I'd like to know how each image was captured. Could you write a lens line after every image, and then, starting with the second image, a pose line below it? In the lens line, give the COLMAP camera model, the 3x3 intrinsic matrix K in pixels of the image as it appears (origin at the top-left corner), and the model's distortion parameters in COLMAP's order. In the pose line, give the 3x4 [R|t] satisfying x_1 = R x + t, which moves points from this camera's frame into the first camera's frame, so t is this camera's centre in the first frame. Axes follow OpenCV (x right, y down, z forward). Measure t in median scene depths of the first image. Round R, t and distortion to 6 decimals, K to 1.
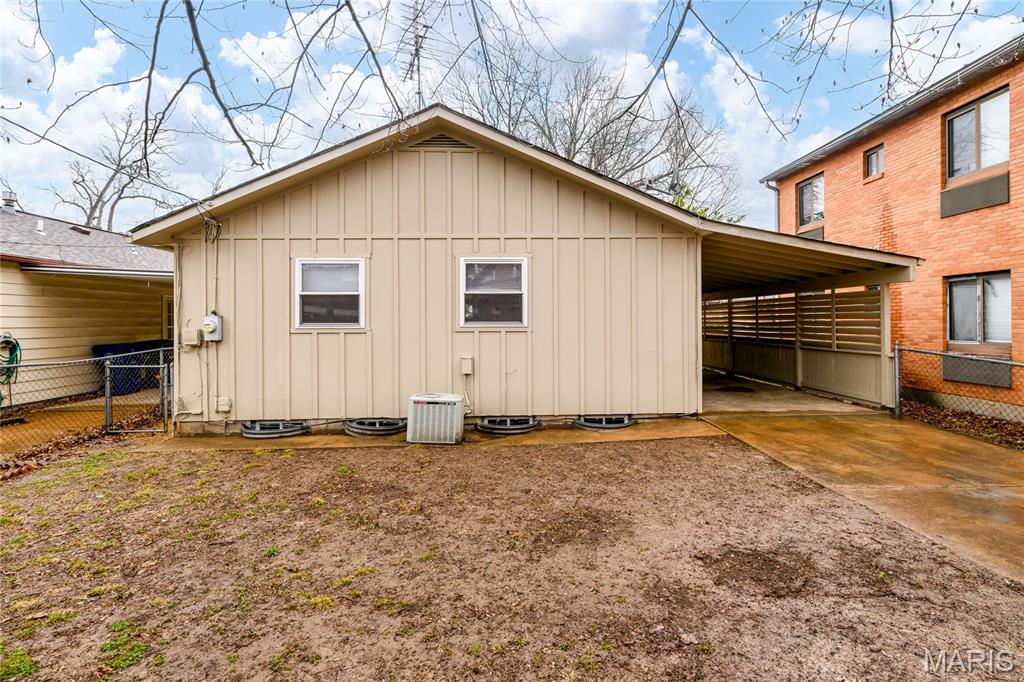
lens RADIAL K [[503.2, 0, 503.1], [0, 503.2, 320.8], [0, 0, 1]] dist [0.000309, 0.000162]
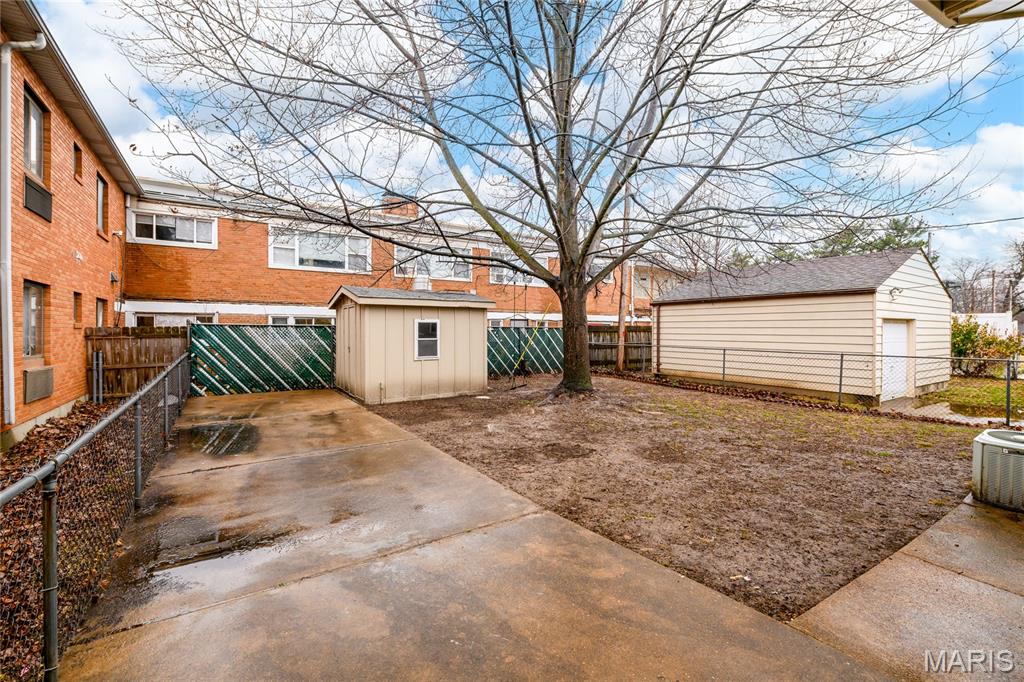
lens RADIAL K [[447.6, 0, 520.9], [0, 447.6, 332.8], [0, 0, 1]] dist [0.000317, 0.000360]
pose [[-0.837312, 0.010140, -0.546632, 0.710035], [0.006664, 0.999943, 0.008342, -0.002151], [0.546685, 0.003342, -0.837331, 1.039713]]
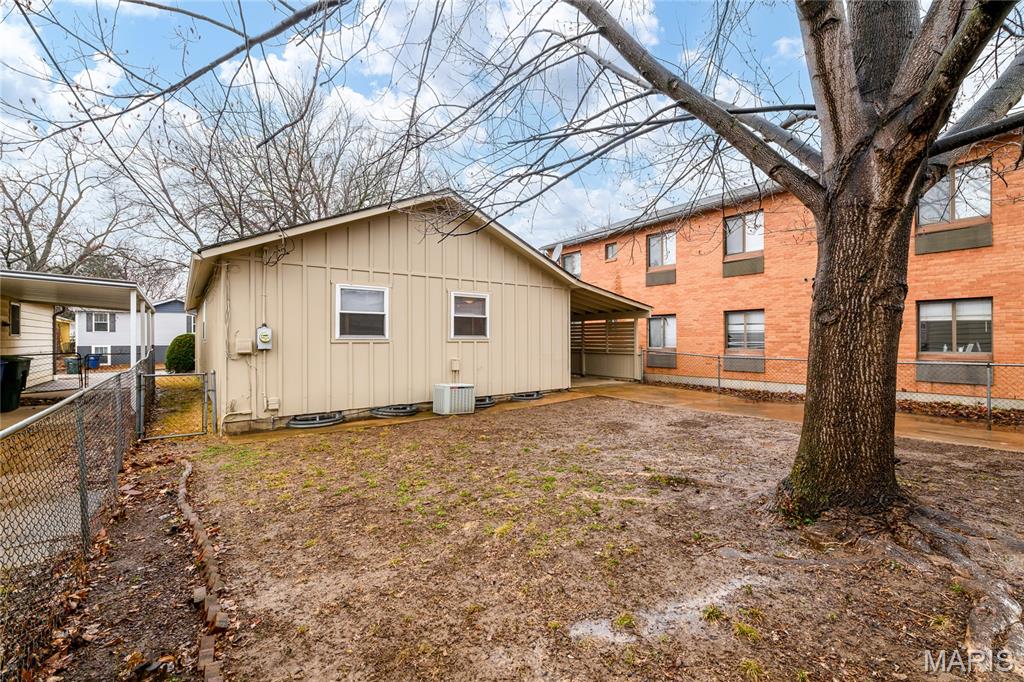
lens RADIAL K [[447.6, 0, 514.4], [0, 447.6, 338.6], [0, 0, 1]] dist [0.000317, 0.000360]
pose [[0.813515, 0.005439, 0.581518, -0.697051], [-0.002998, 0.999982, -0.005159, 0.018008], [-0.581536, 0.002454, 0.813517, -0.176088]]
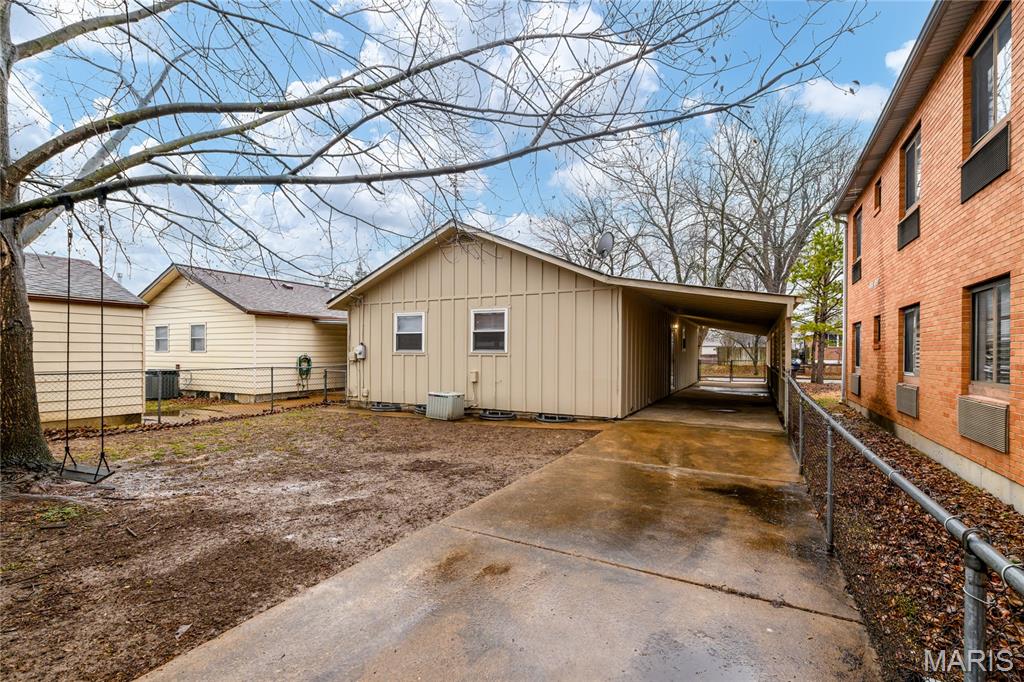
lens RADIAL K [[447.6, 0, 515.1], [0, 447.6, 355.2], [0, 0, 1]] dist [0.000317, 0.000360]
pose [[0.874987, 0.012960, -0.483973, 0.738801], [-0.008857, 0.999903, 0.010763, 0.003415], [0.484065, -0.005131, 0.875017, -0.194008]]
